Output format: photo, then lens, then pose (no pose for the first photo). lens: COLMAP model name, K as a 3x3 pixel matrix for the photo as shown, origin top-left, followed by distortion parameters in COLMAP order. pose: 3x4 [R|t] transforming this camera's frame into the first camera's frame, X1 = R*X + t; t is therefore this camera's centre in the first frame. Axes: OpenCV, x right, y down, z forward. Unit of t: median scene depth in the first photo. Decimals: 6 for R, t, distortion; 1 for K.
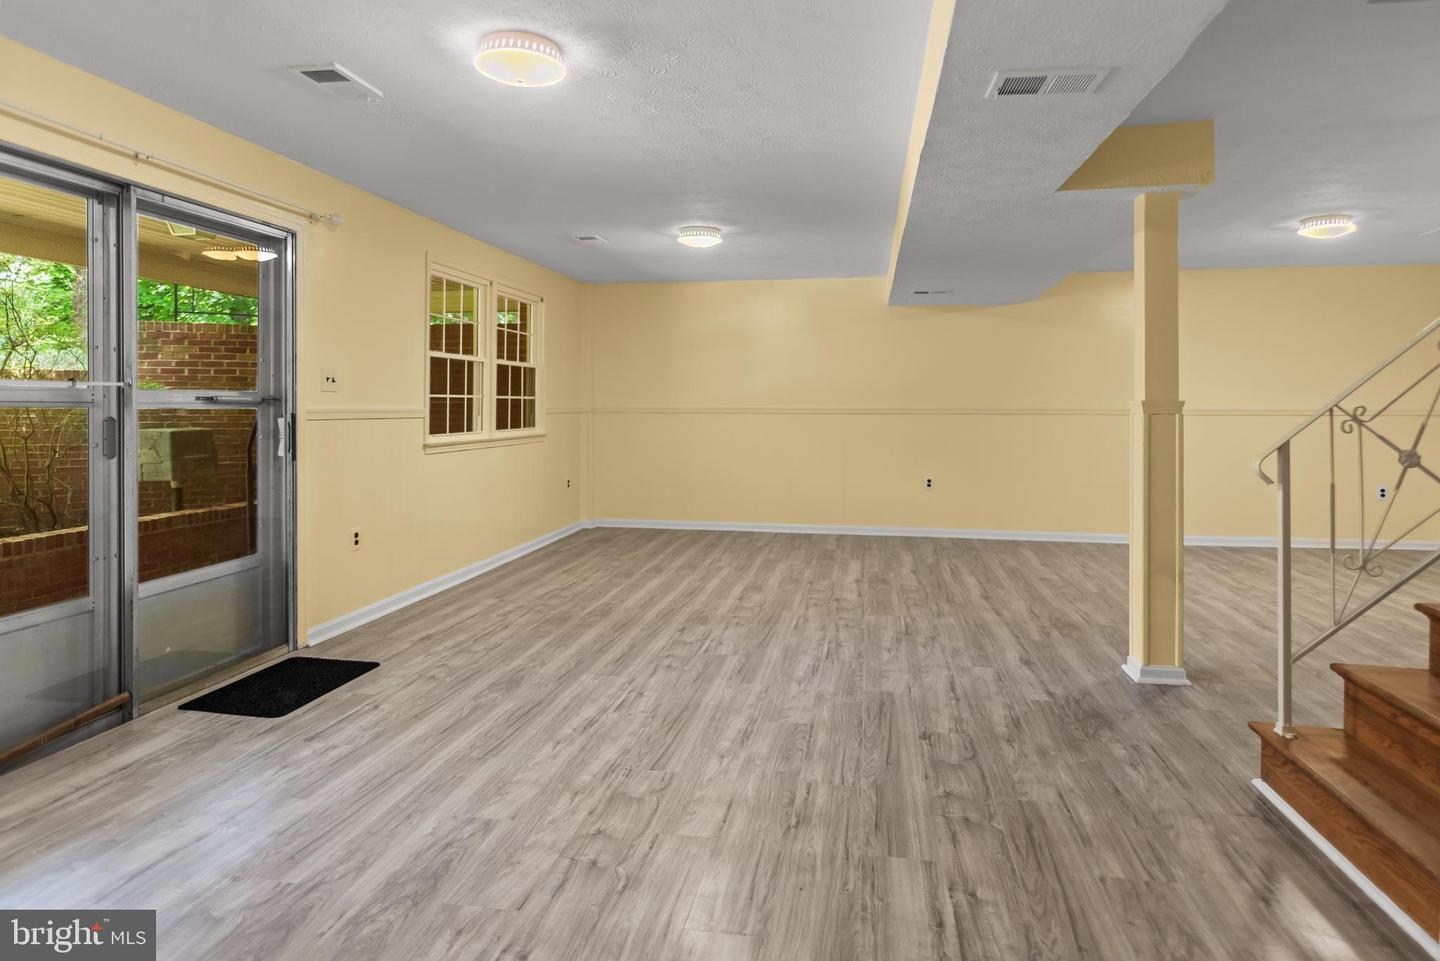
lens RADIAL K [[850.3, 0, 714.7], [0, 850.3, 411.6], [0, 0, 1]] dist [0.000862, -0.000786]
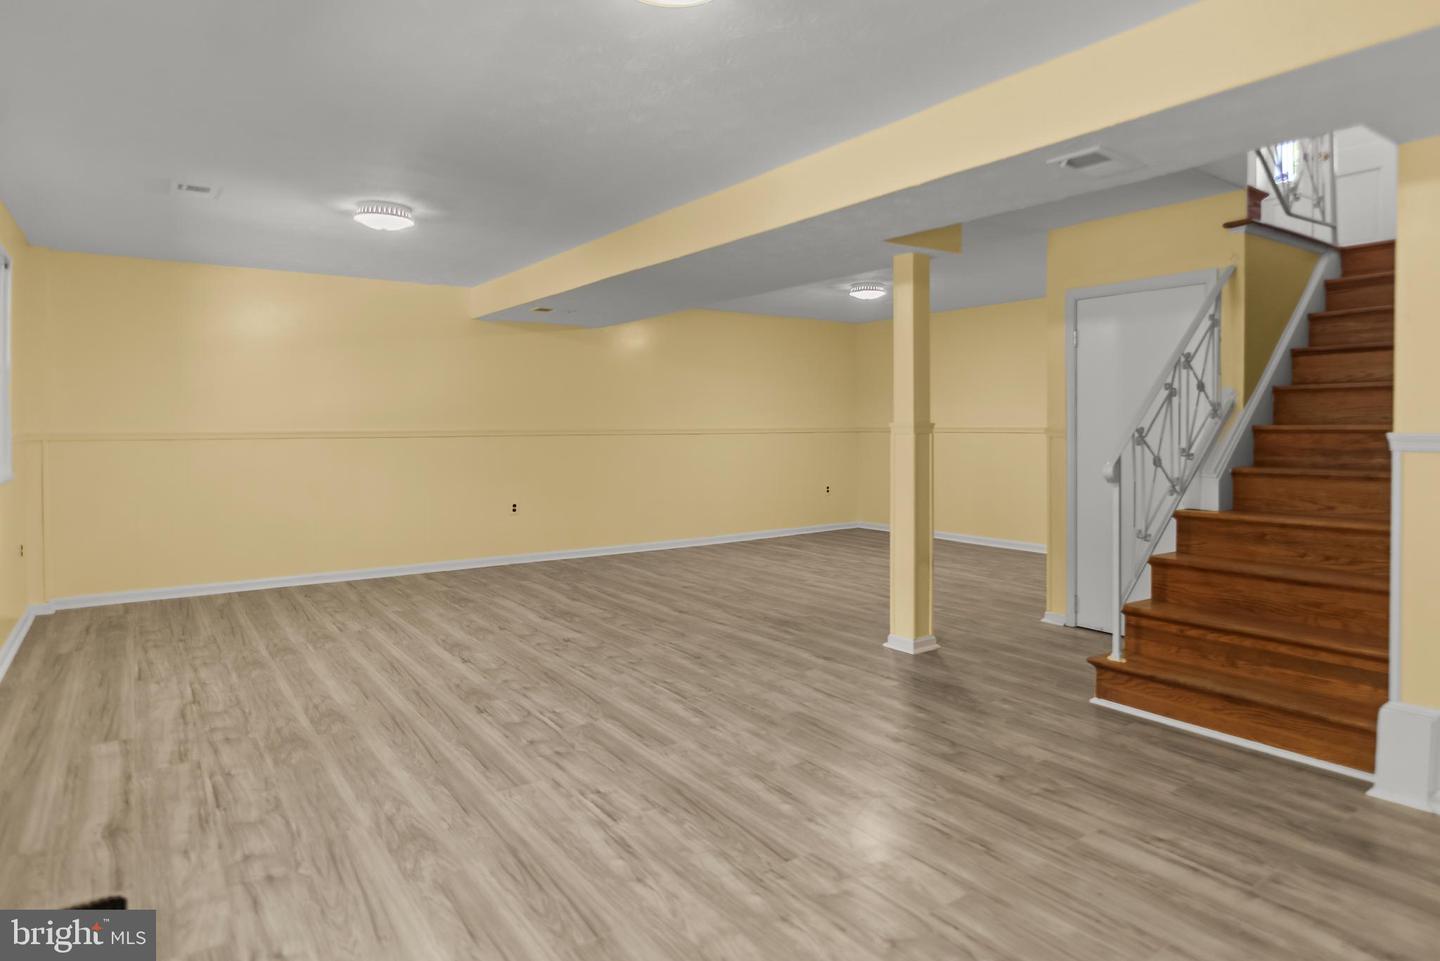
lens RADIAL K [[830.6, 0, 739.3], [0, 830.6, 450.2], [0, 0, 1]] dist [-0.001527, 0.001038]
pose [[0.692632, -0.025399, 0.720843, -0.666210], [0.007994, 0.999589, 0.027540, -0.014030], [-0.721246, -0.013313, 0.692551, 0.441112]]
